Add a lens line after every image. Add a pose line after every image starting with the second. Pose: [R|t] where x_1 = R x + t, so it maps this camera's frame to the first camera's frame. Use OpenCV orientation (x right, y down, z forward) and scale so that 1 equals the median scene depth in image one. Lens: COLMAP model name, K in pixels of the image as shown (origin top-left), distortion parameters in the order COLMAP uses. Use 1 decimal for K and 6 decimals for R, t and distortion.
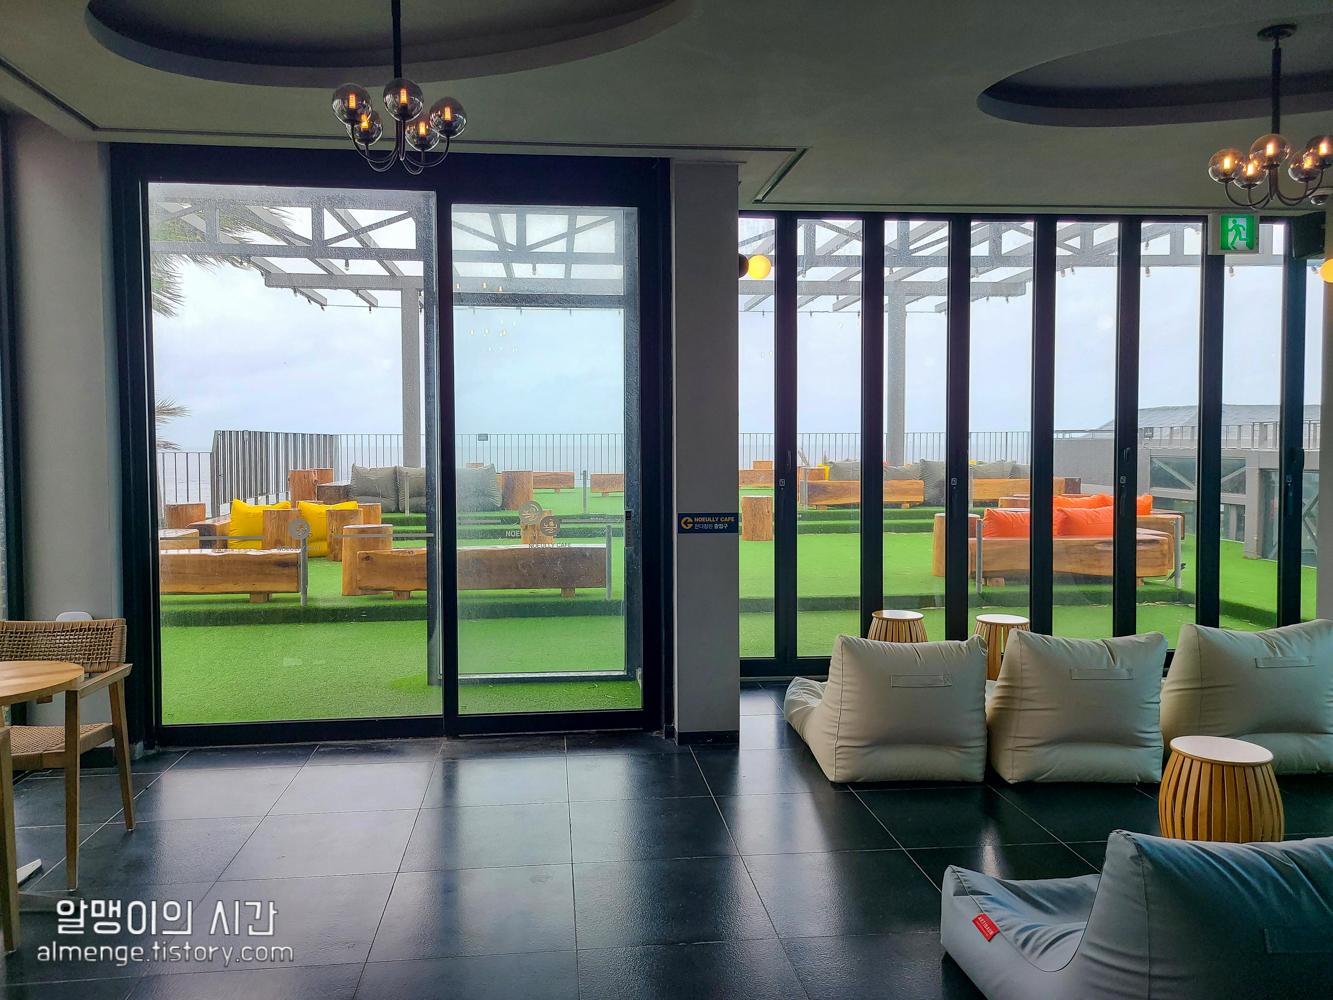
lens RADIAL K [[997.8, 0, 666.5], [0, 997.8, 500.0], [0, 0, 1]] dist [0.023525, -0.000489]
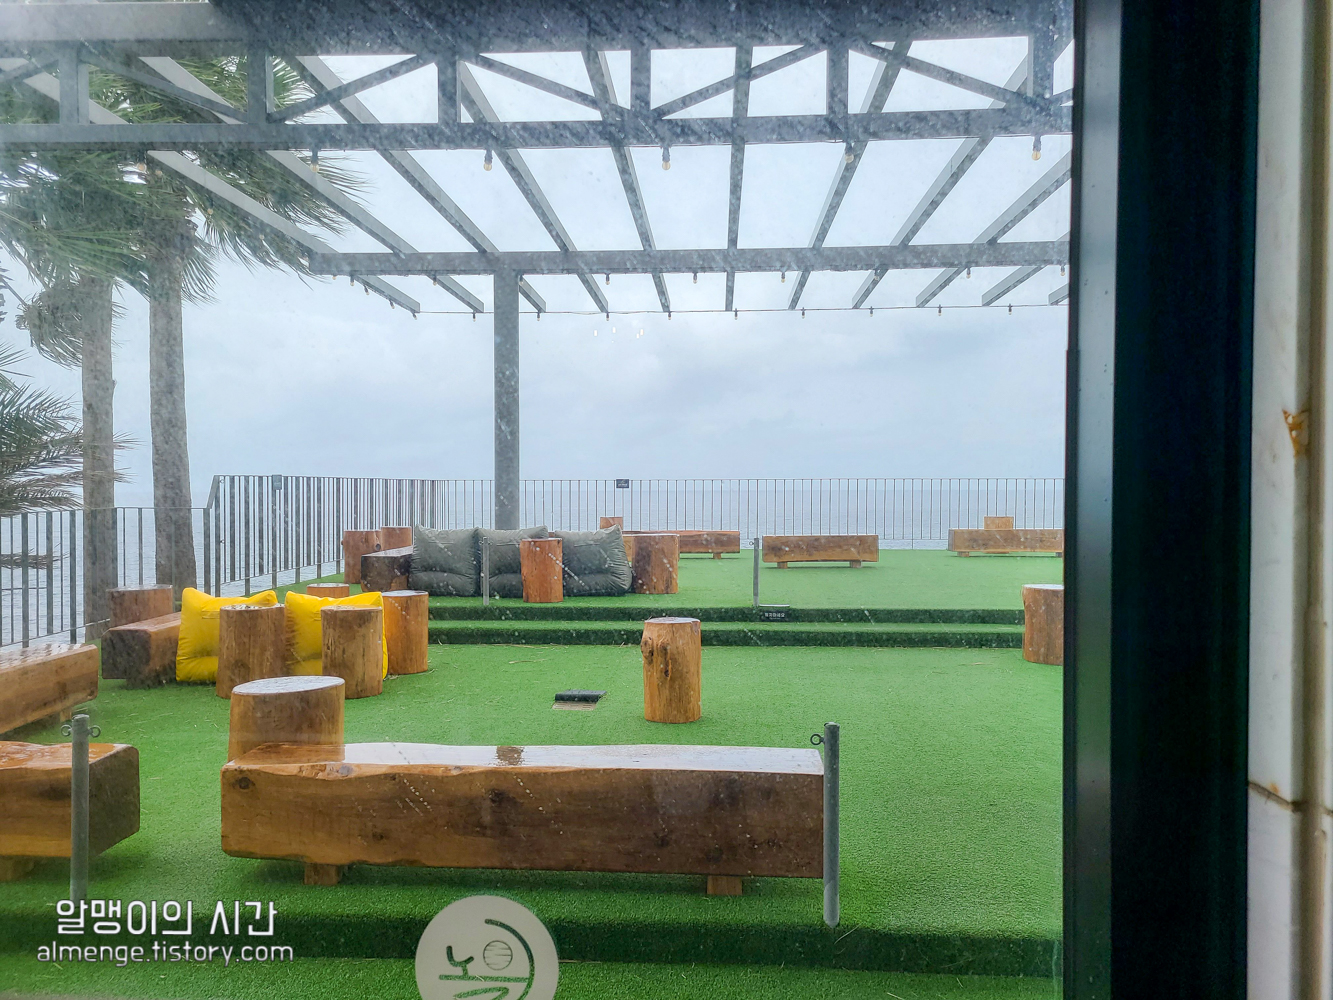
lens RADIAL K [[997.8, 0, 666.5], [0, 997.8, 500.0], [0, 0, 1]] dist [0.023525, -0.000489]
pose [[0.986455, 0.006081, -0.163918, -0.034767], [-0.013346, 0.998975, -0.043258, -0.025196], [0.163487, 0.044860, 0.985525, 0.357144]]
